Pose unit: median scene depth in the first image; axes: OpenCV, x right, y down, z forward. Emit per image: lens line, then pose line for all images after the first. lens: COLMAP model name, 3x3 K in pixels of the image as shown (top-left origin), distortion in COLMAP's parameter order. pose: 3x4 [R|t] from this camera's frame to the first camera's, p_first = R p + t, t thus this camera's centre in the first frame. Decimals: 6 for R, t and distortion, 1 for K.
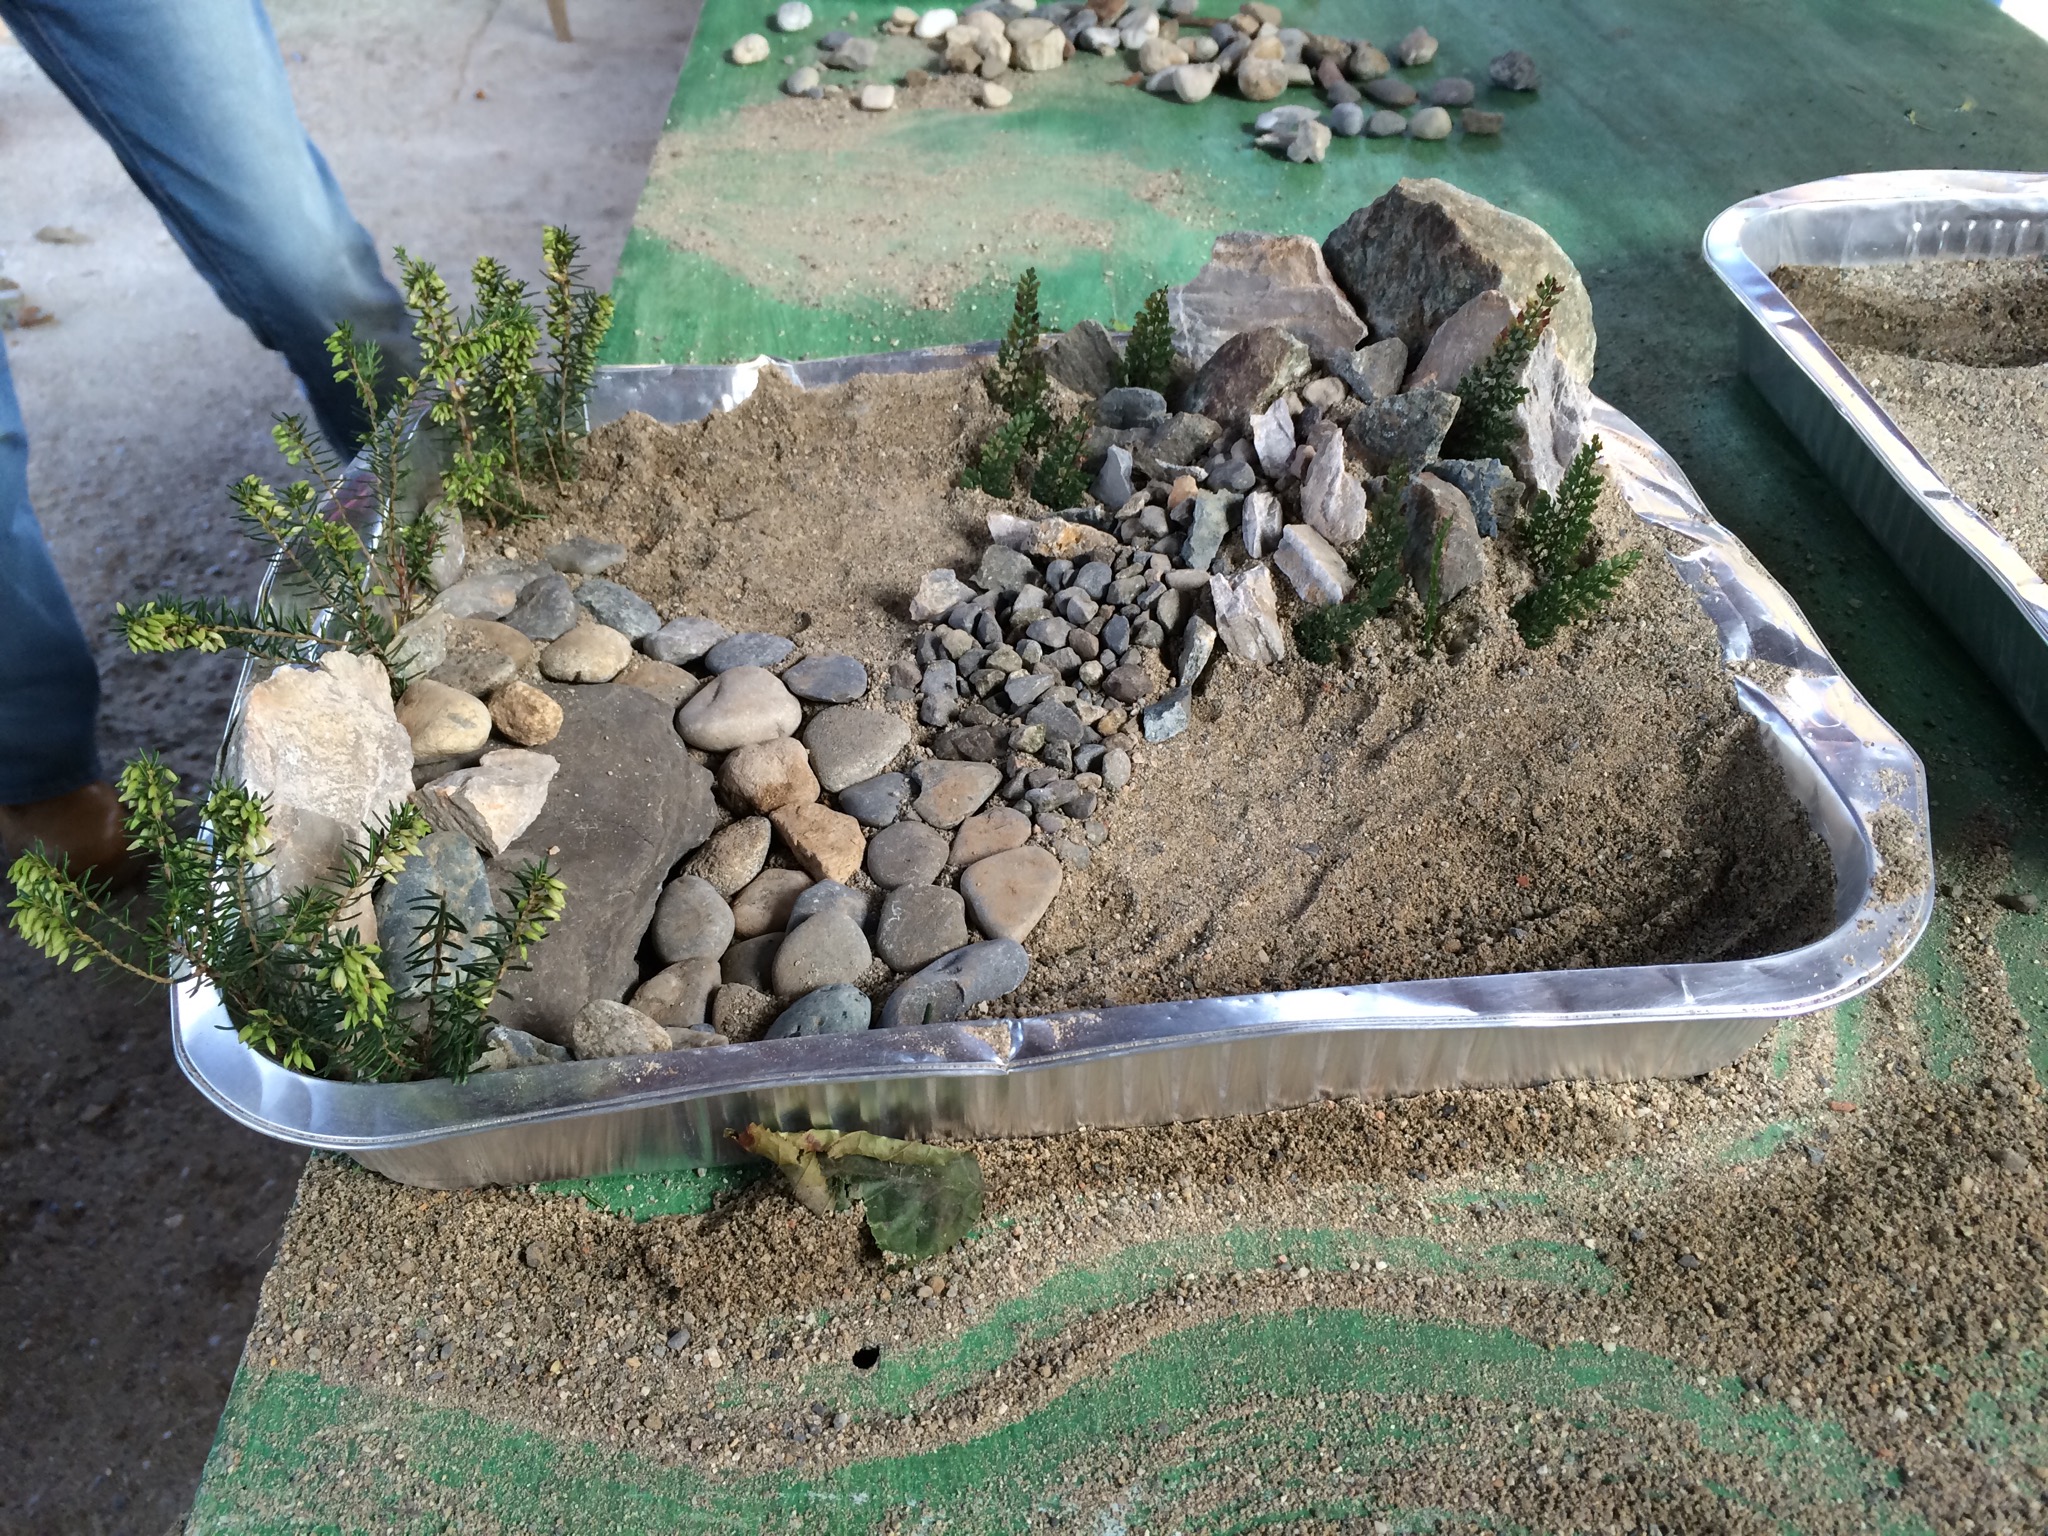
lens RADIAL K [[1774.6, 0, 1000.4], [0, 1774.6, 771.3], [0, 0, 1]] dist [0.079572, -0.150969]
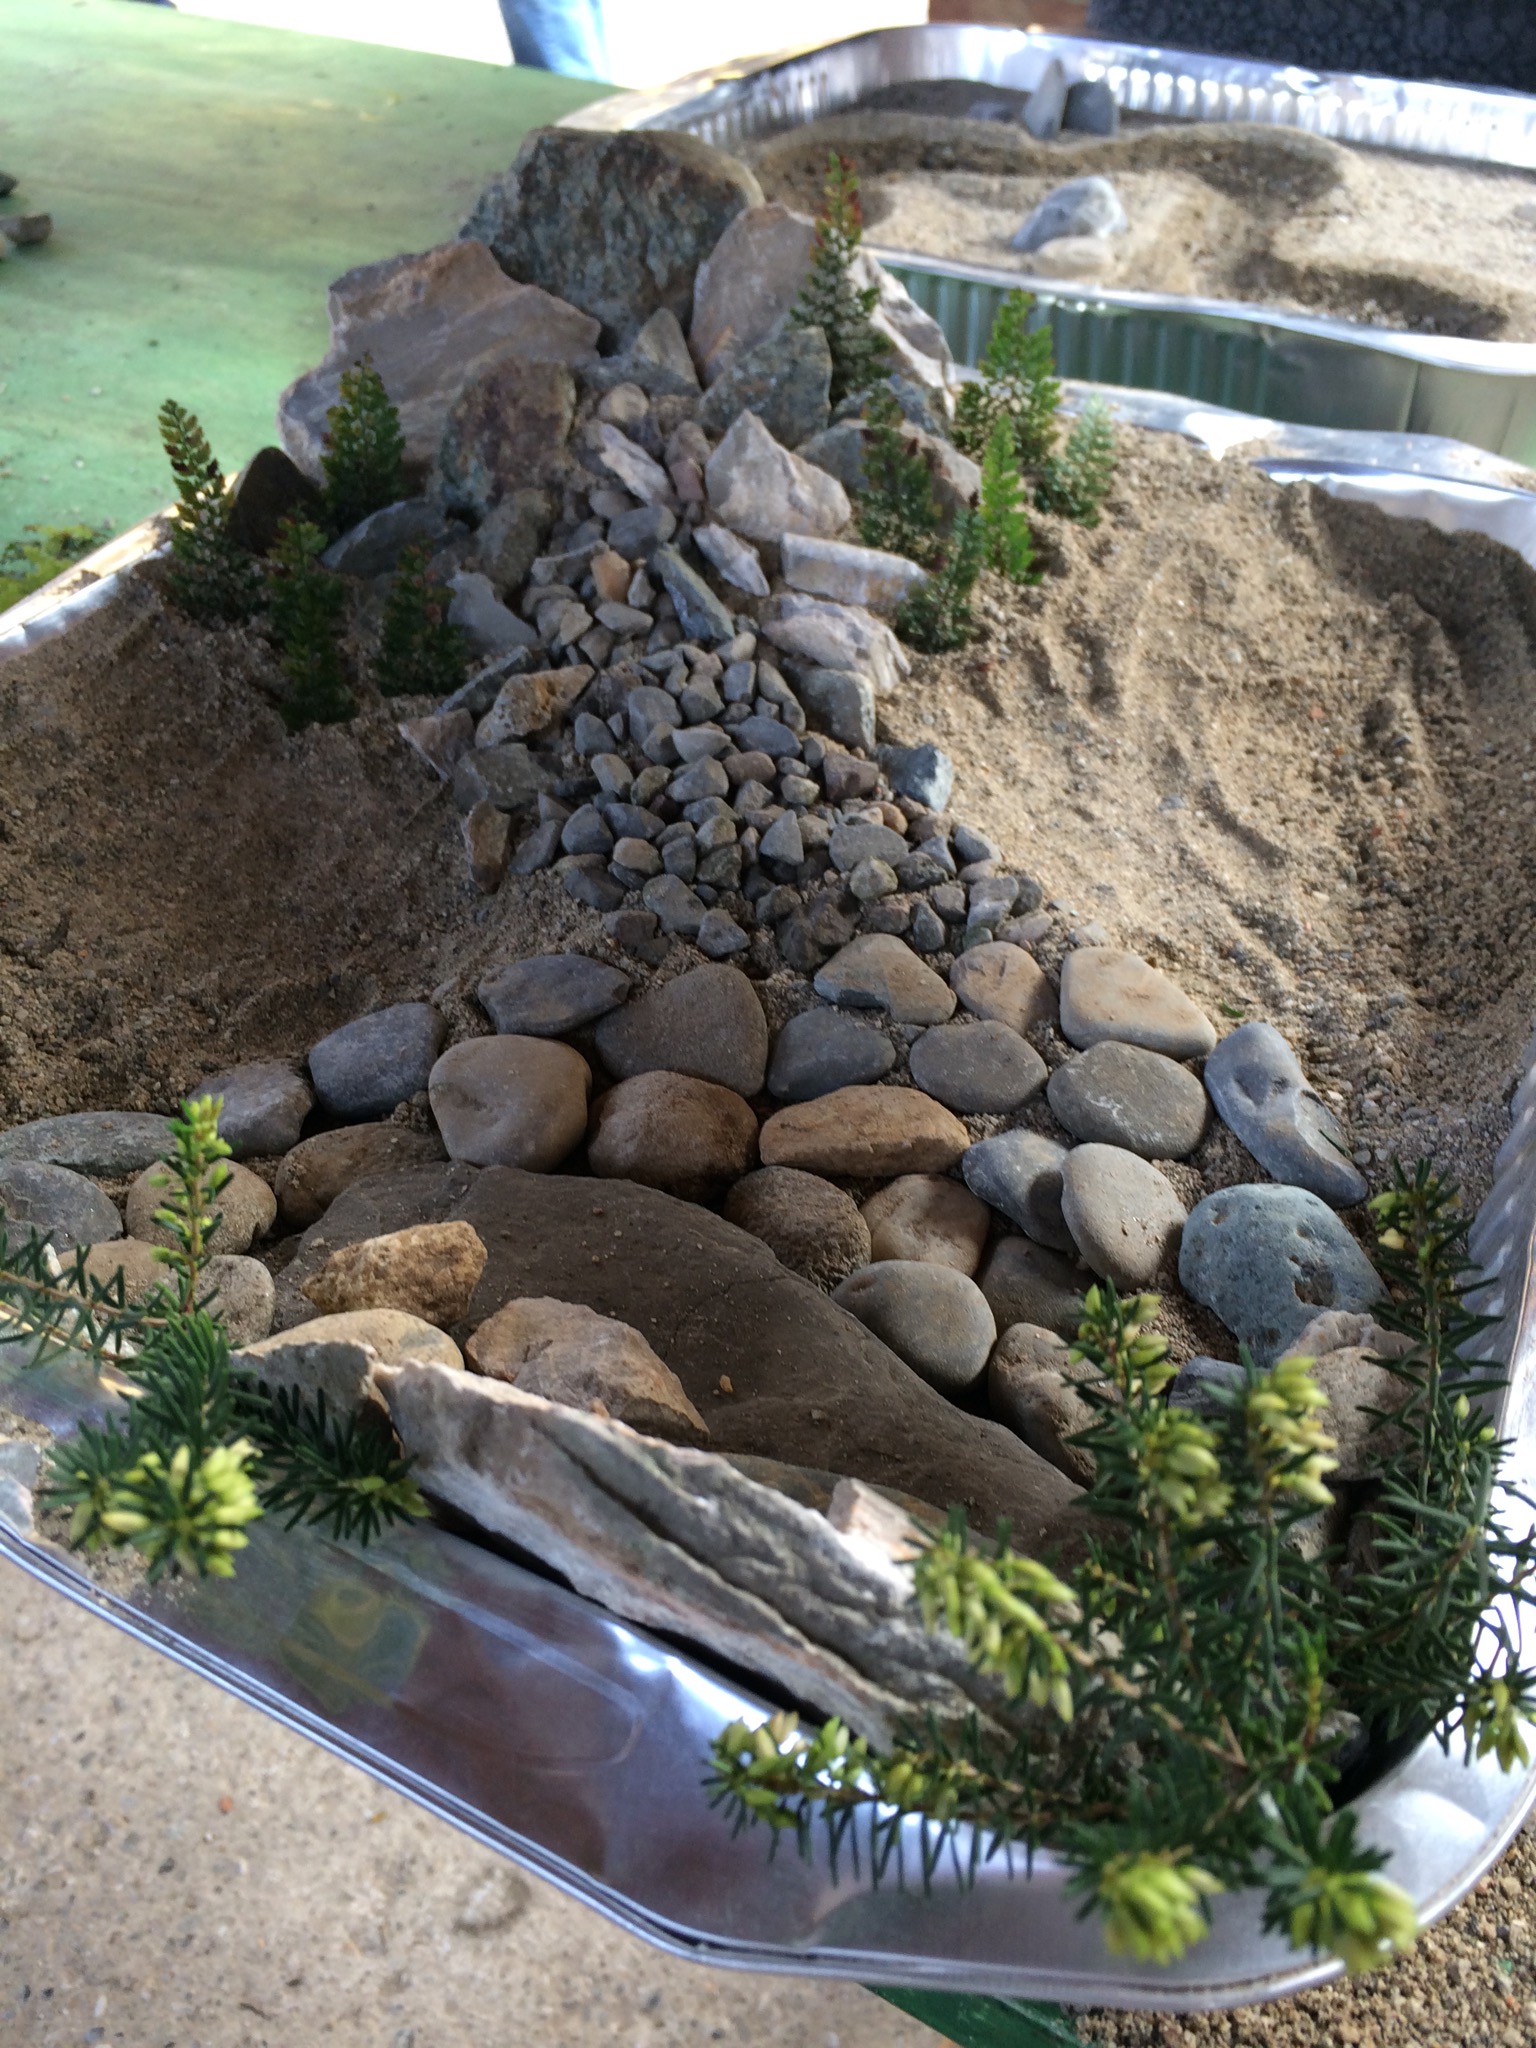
lens RADIAL K [[1774.6, 0, 768.0], [0, 1774.6, 1024.0], [0, 0, 1]] dist [0.079572, -0.150969]
pose [[0.524835, -0.530004, 0.666066, -0.511879], [0.524620, 0.817620, 0.237217, -0.161890], [-0.670315, 0.224932, 0.707166, 0.522113]]
